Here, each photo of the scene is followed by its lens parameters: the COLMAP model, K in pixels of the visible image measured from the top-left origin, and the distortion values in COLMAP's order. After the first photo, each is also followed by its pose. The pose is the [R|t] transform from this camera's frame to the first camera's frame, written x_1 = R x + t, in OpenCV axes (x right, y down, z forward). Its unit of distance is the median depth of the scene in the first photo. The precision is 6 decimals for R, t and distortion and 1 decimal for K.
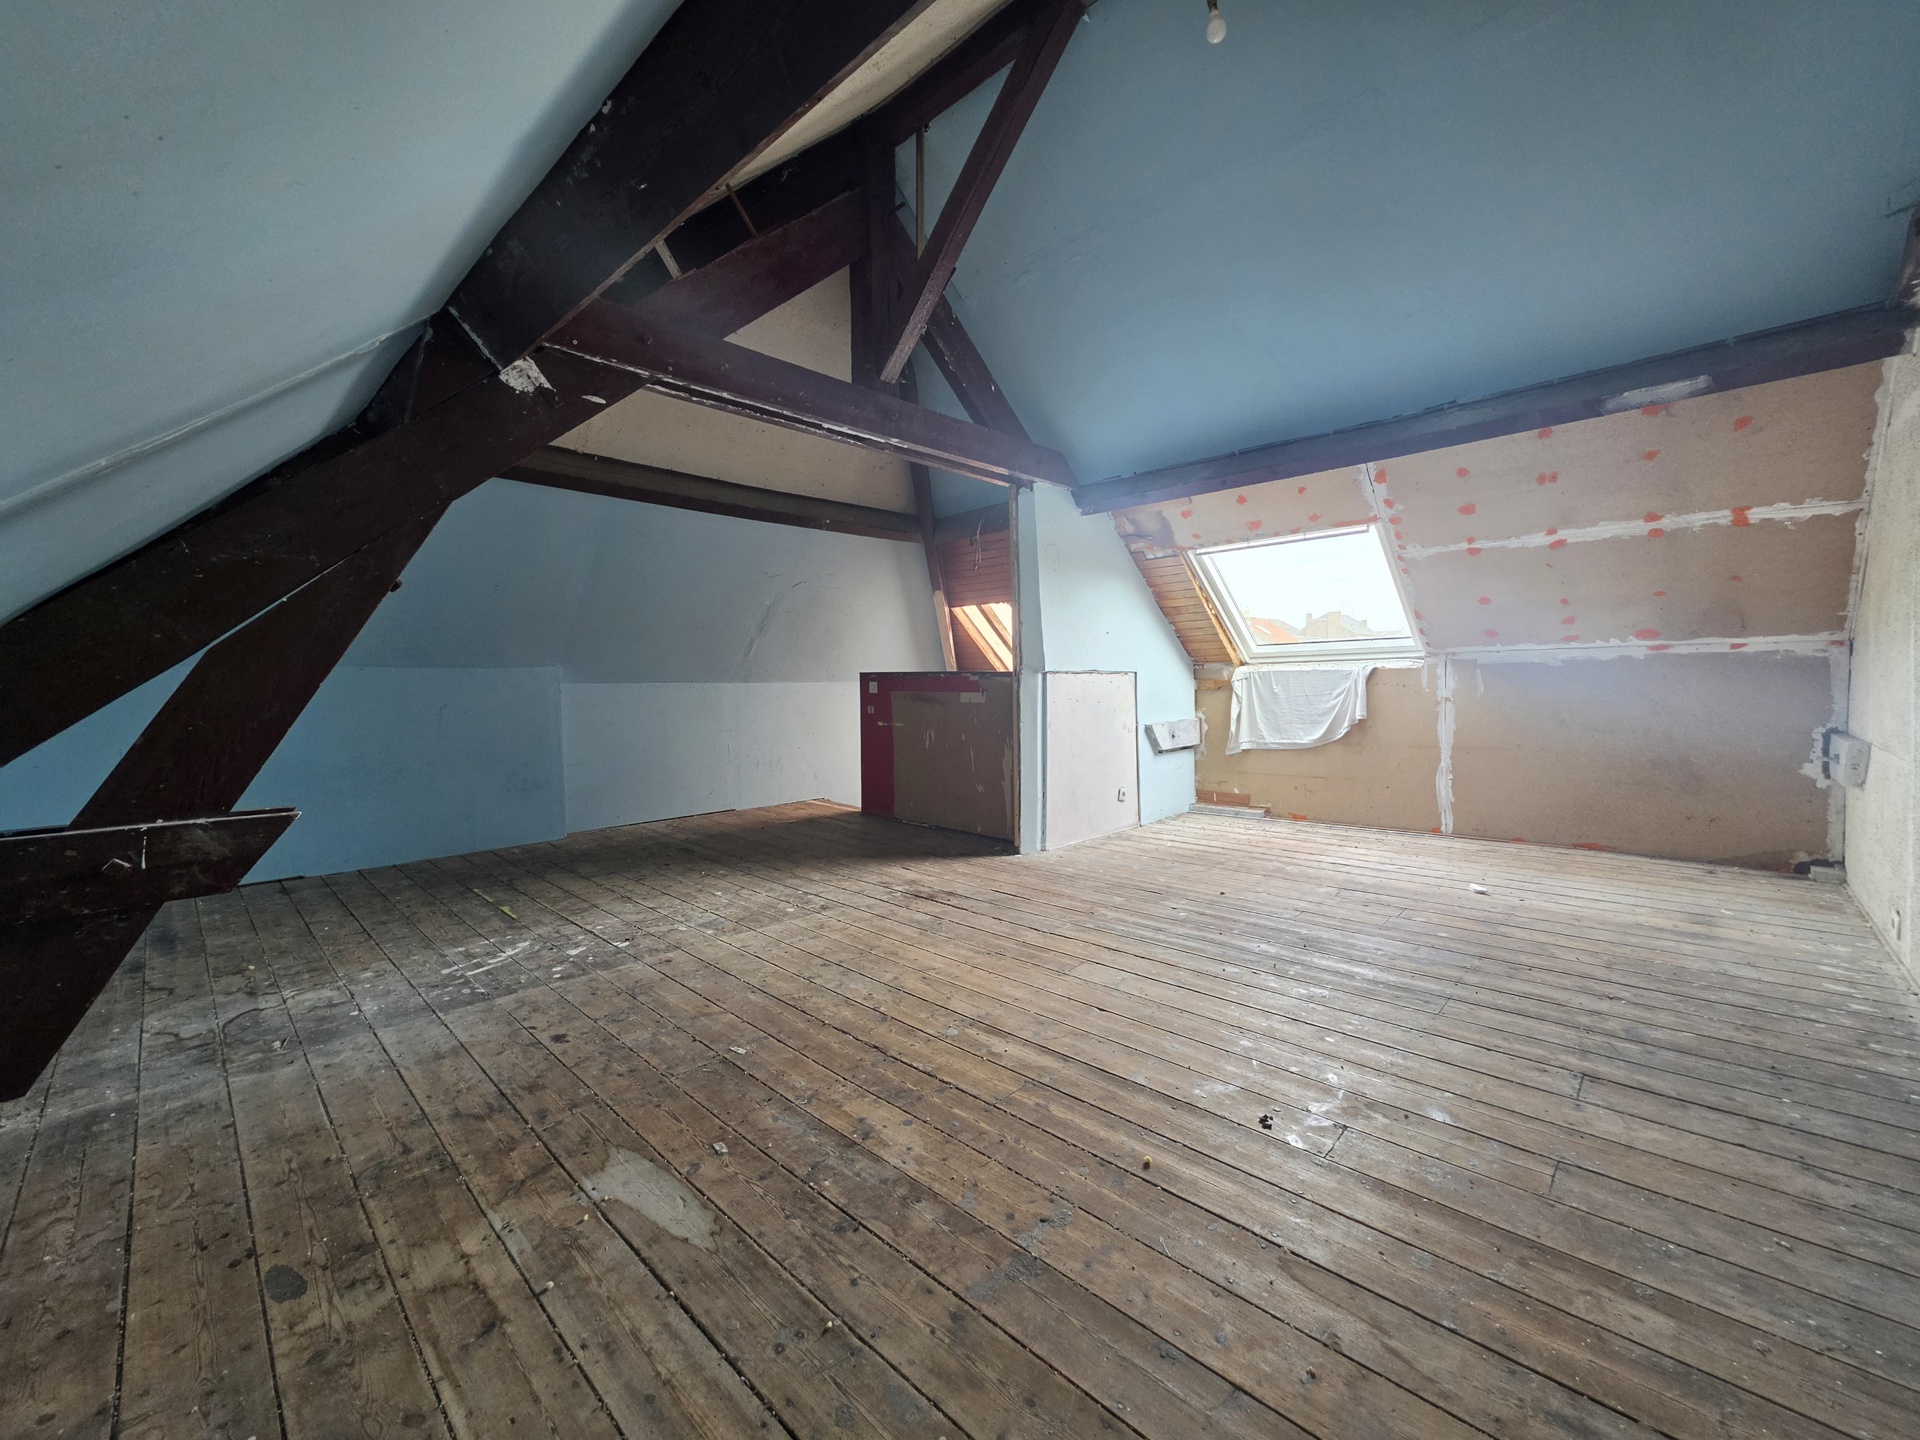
lens RADIAL K [[768.4, 0, 965.0], [0, 768.4, 718.8], [0, 0, 1]] dist [-0.002335, 0.001317]
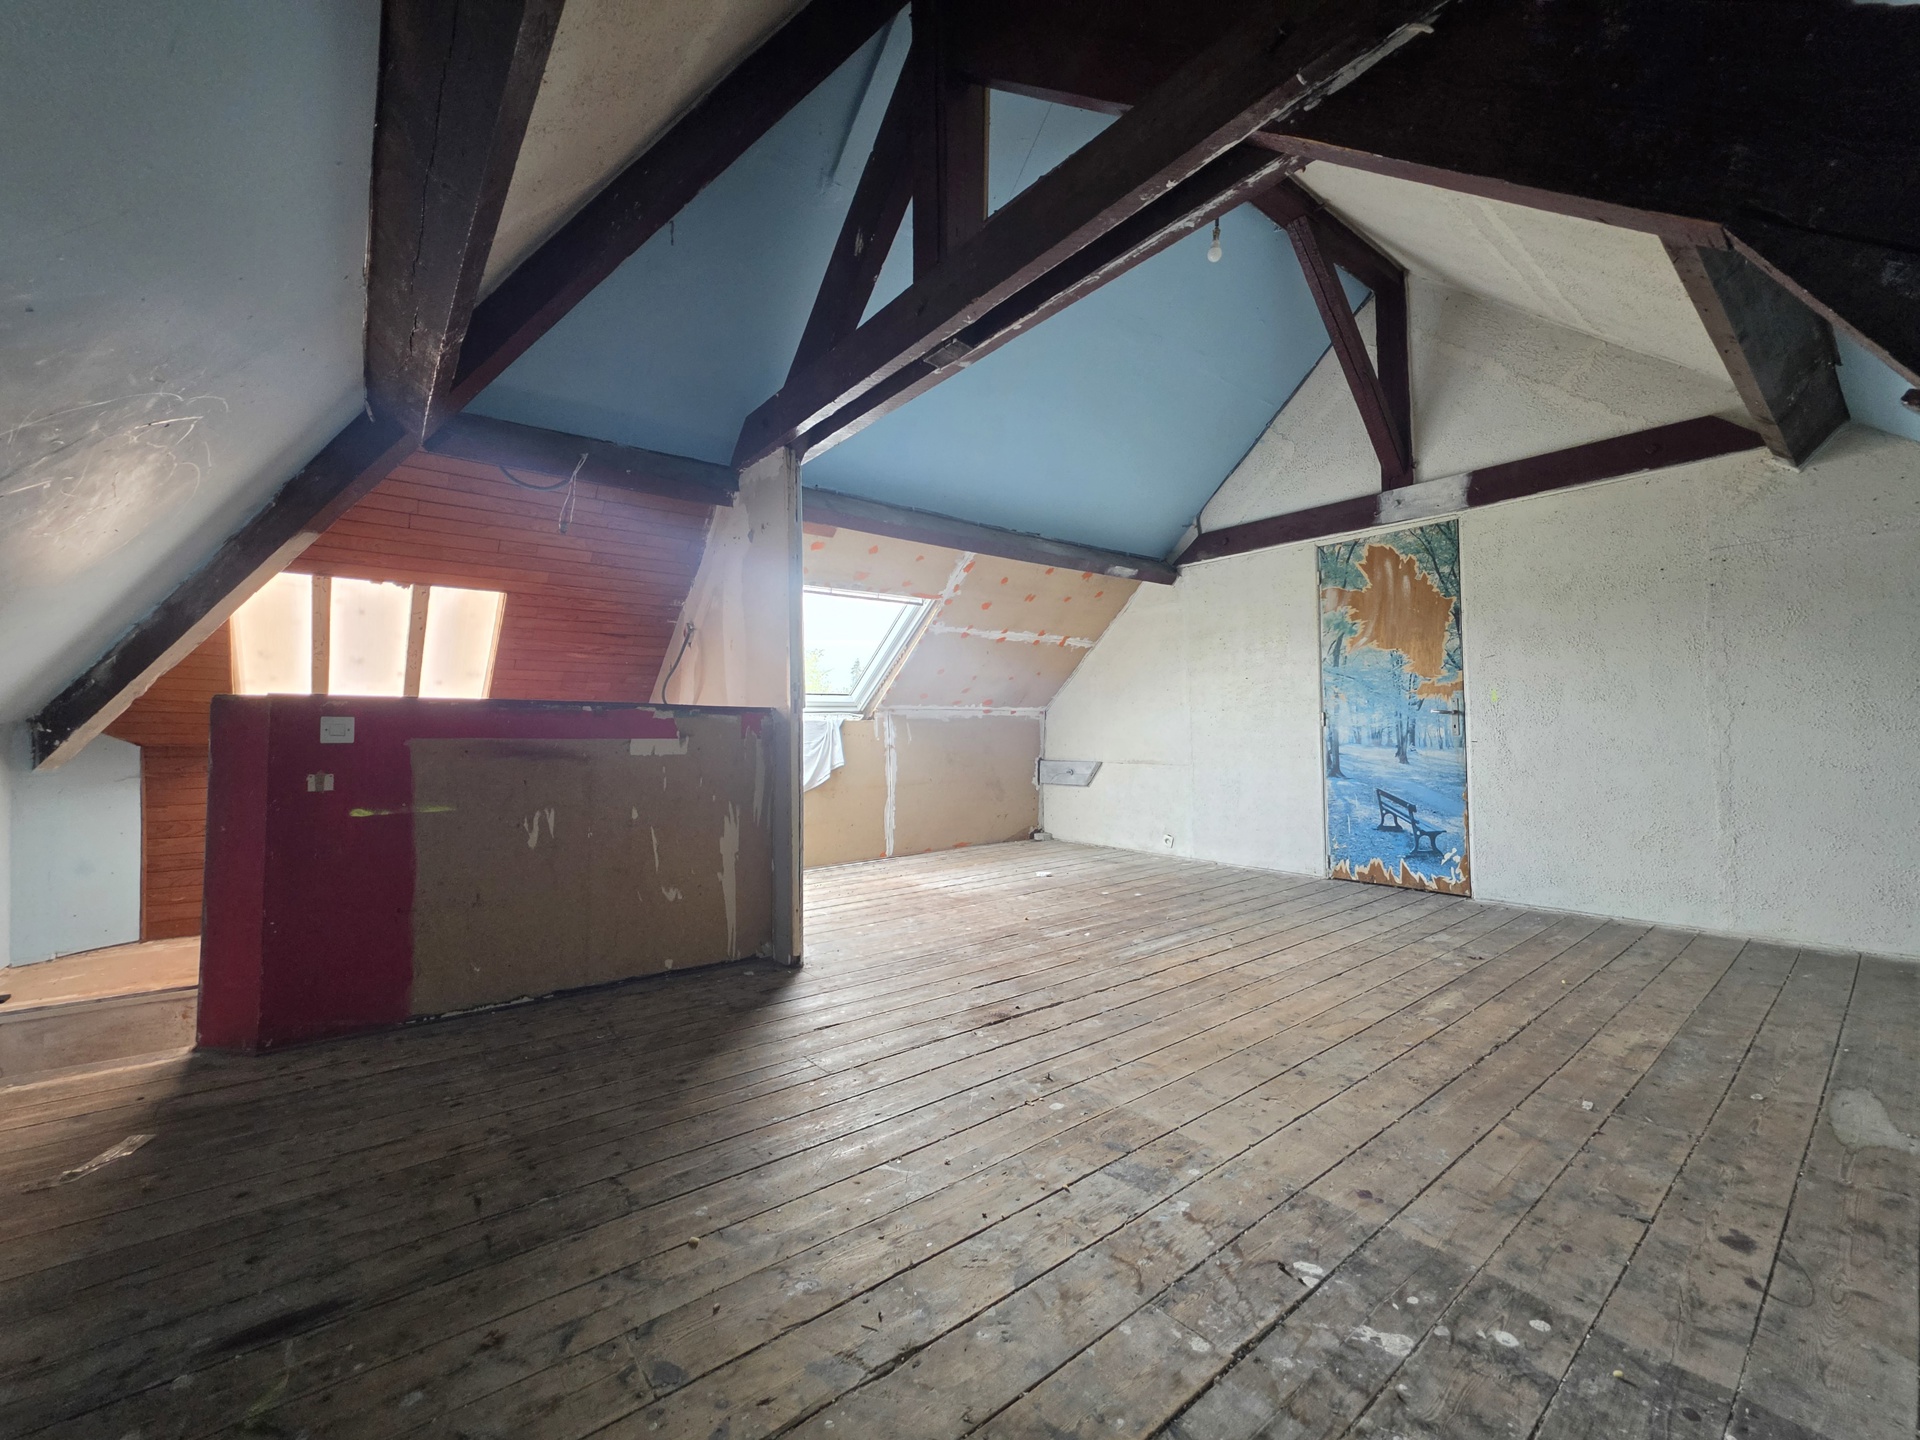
lens RADIAL K [[768.4, 0, 964.4], [0, 768.4, 721.9], [0, 0, 1]] dist [-0.002335, 0.001317]
pose [[0.135472, 0.030419, 0.990314, -0.915486], [0.056331, 0.997675, -0.038351, -0.017146], [-0.989179, 0.060980, 0.133443, 1.109885]]
